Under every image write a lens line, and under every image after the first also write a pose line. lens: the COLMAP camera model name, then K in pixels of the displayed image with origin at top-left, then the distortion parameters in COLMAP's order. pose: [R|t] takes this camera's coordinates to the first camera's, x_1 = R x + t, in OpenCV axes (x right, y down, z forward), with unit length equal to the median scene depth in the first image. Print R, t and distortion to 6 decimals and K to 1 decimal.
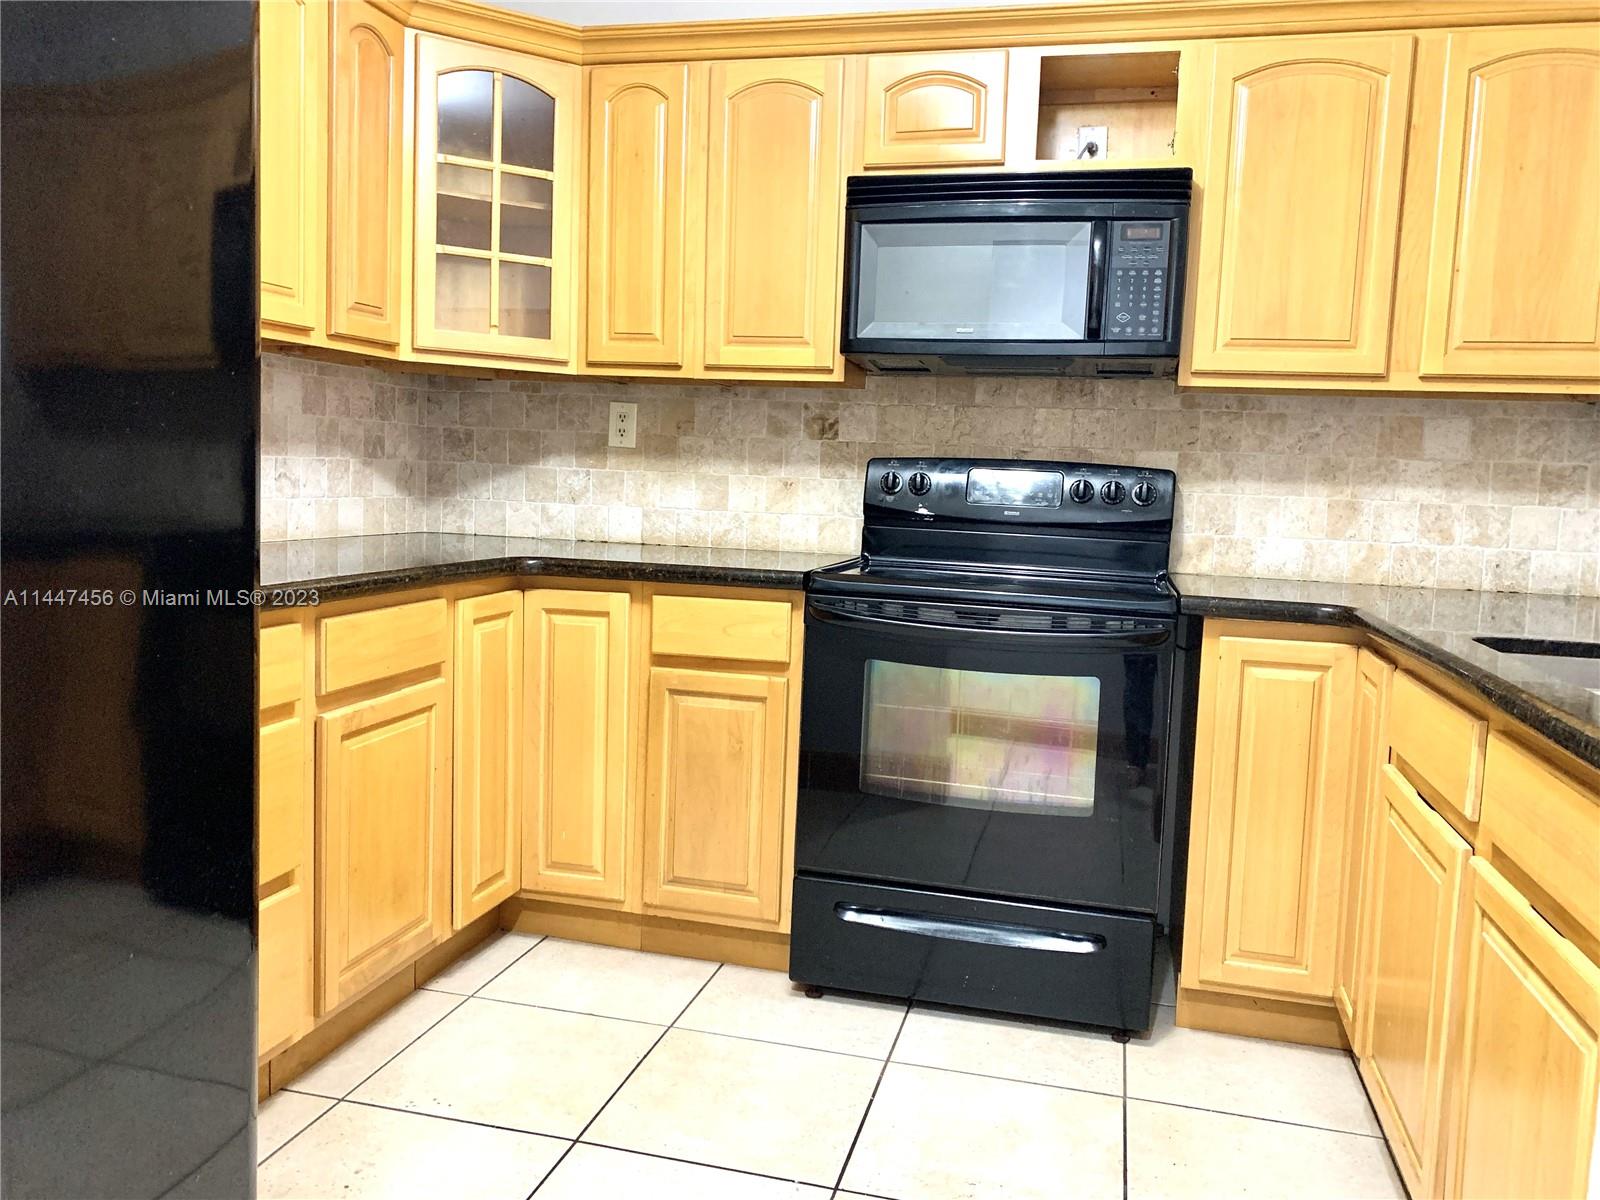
lens RADIAL K [[1224.0, 0, 797.7], [0, 1224.0, 587.7], [0, 0, 1]] dist [0.099225, -0.159595]
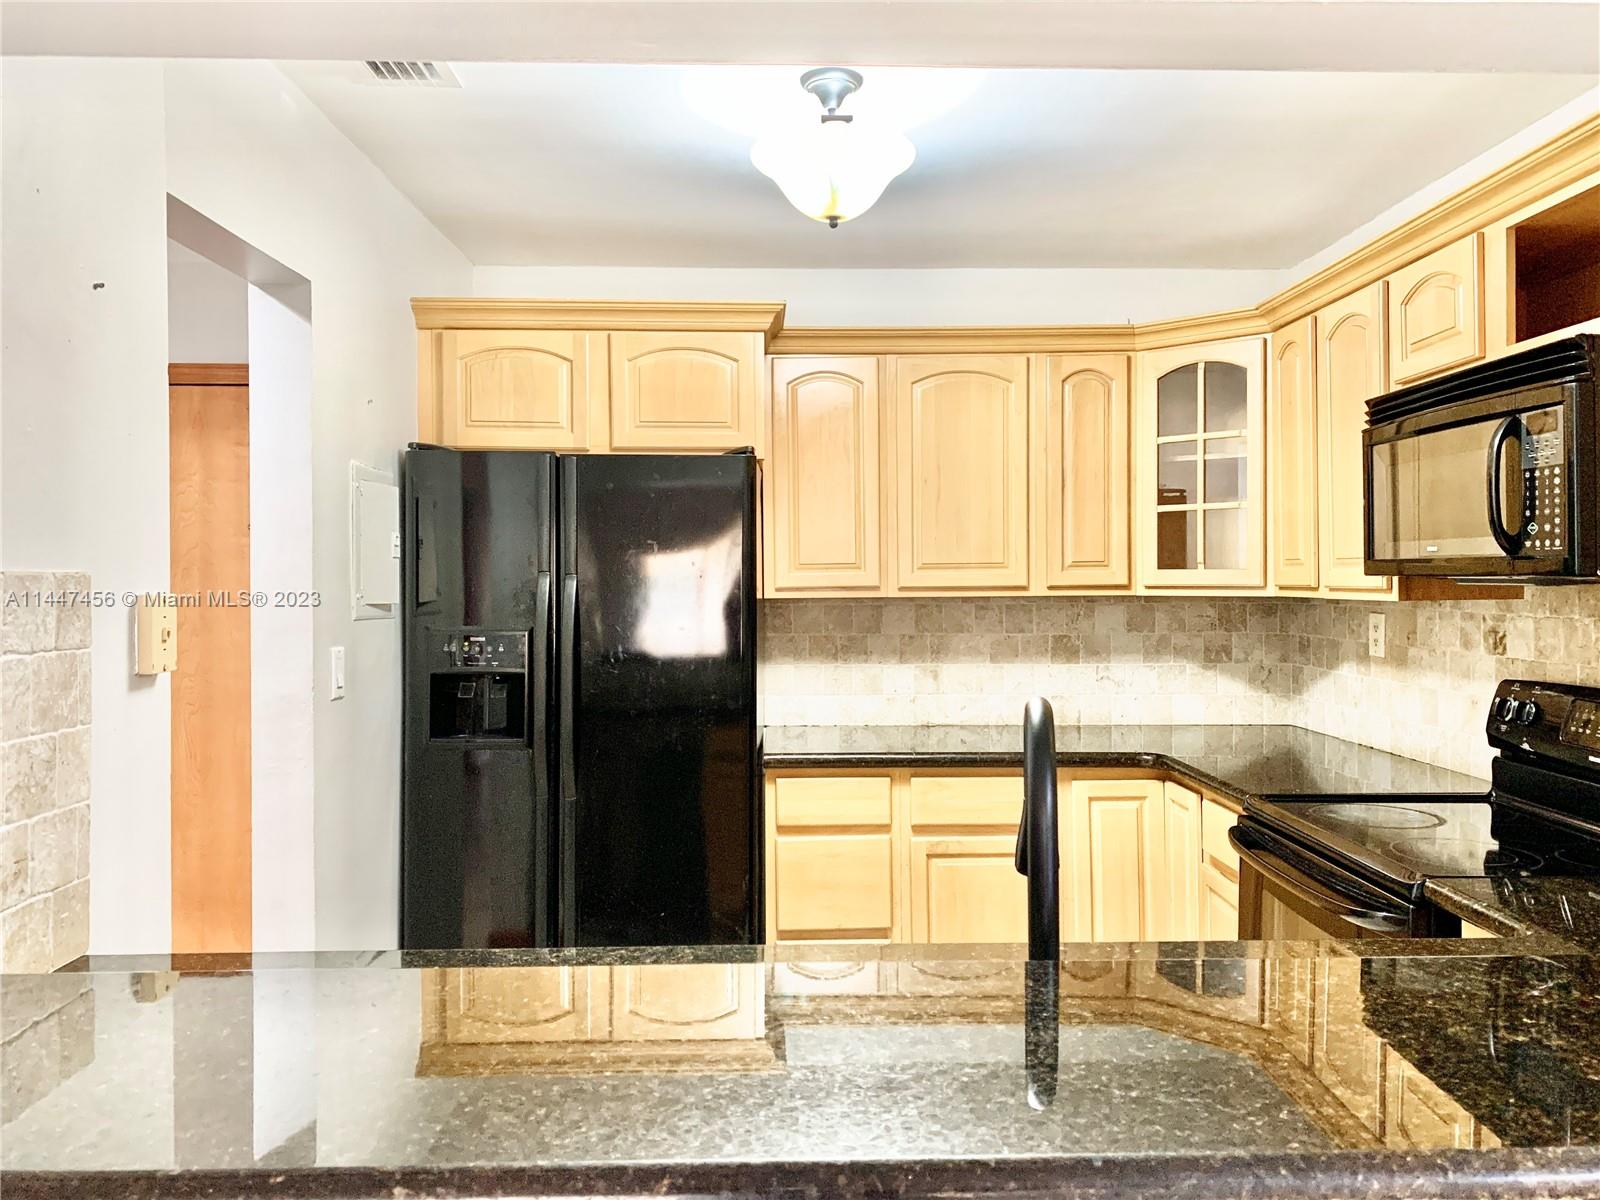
lens RADIAL K [[1226.9, 0, 812.1], [0, 1226.9, 590.2], [0, 0, 1]] dist [0.101331, -0.159049]
pose [[0.265698, -0.029896, -0.963593, 0.833421], [-0.073405, 0.995990, -0.051142, -0.093418], [0.961258, 0.084321, 0.262438, 0.309675]]
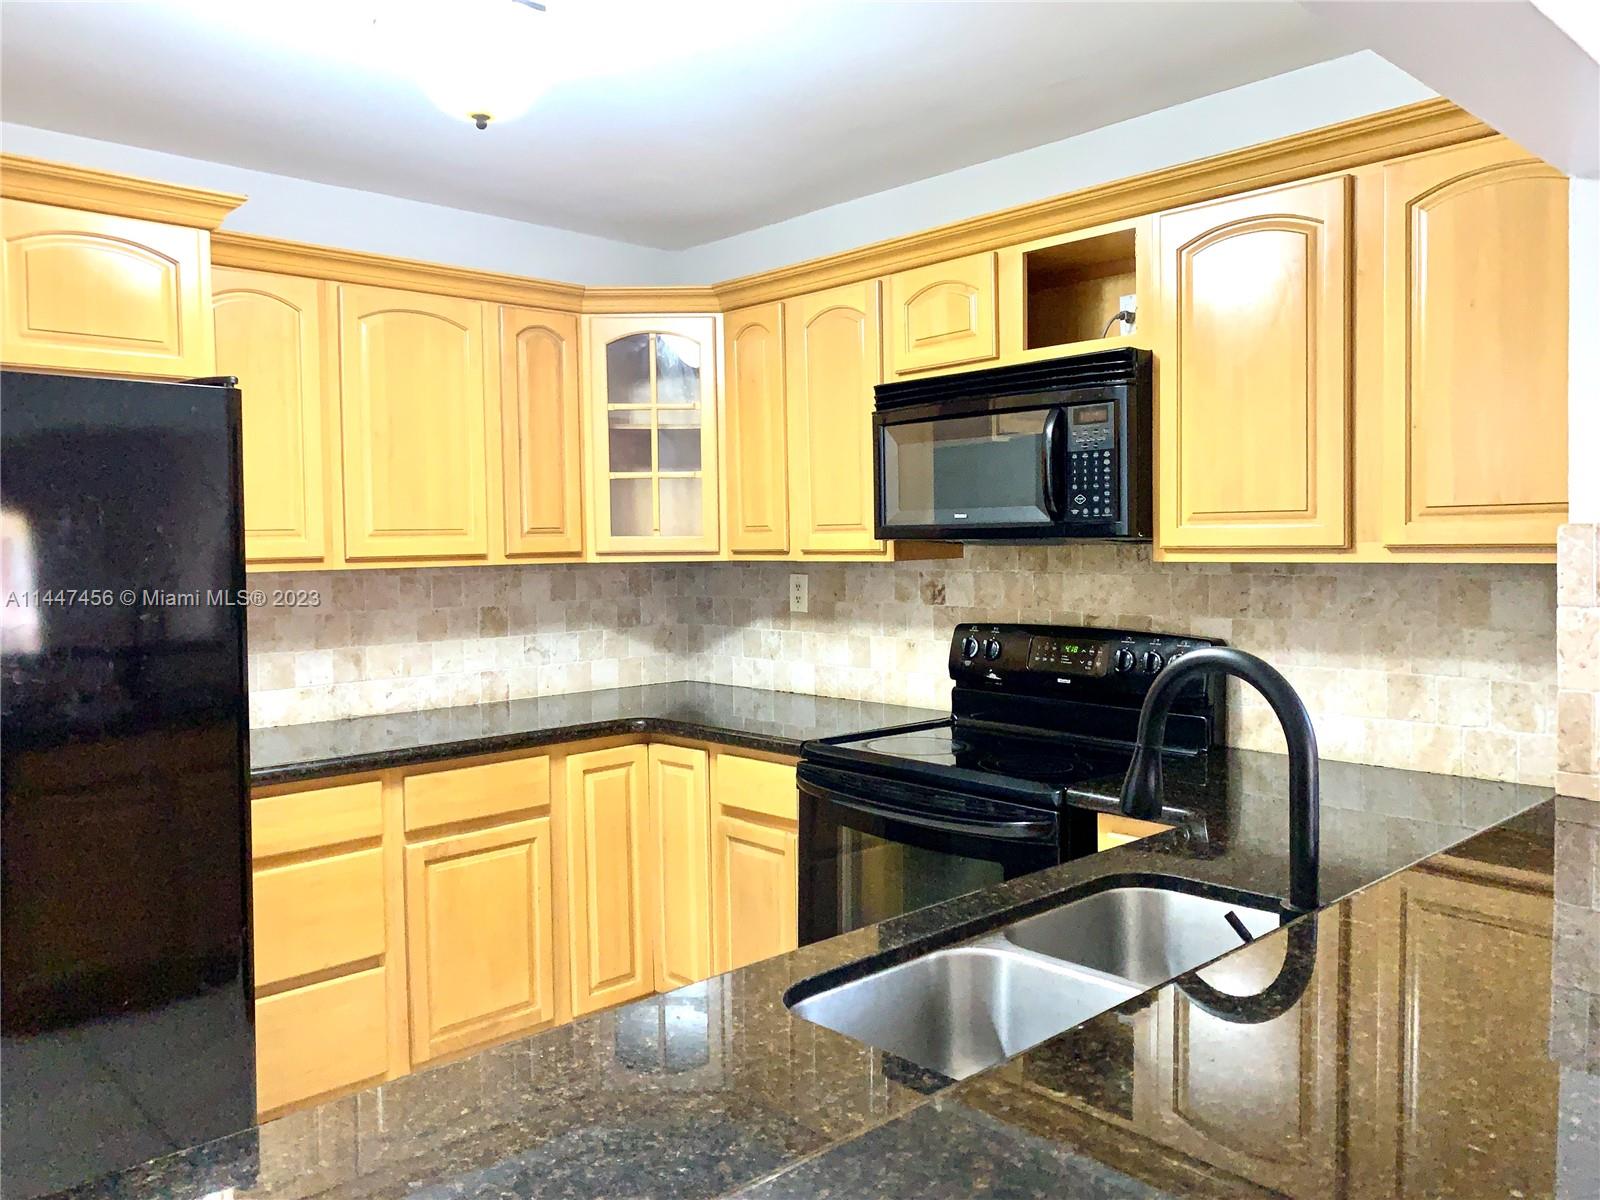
lens RADIAL K [[1226.9, 0, 812.1], [0, 1226.9, 590.2], [0, 0, 1]] dist [0.101331, -0.159049]
pose [[0.840422, -0.028779, -0.541168, 0.564535], [-0.002026, 0.998415, -0.056242, -0.079616], [0.541929, 0.048363, 0.839031, 0.037502]]
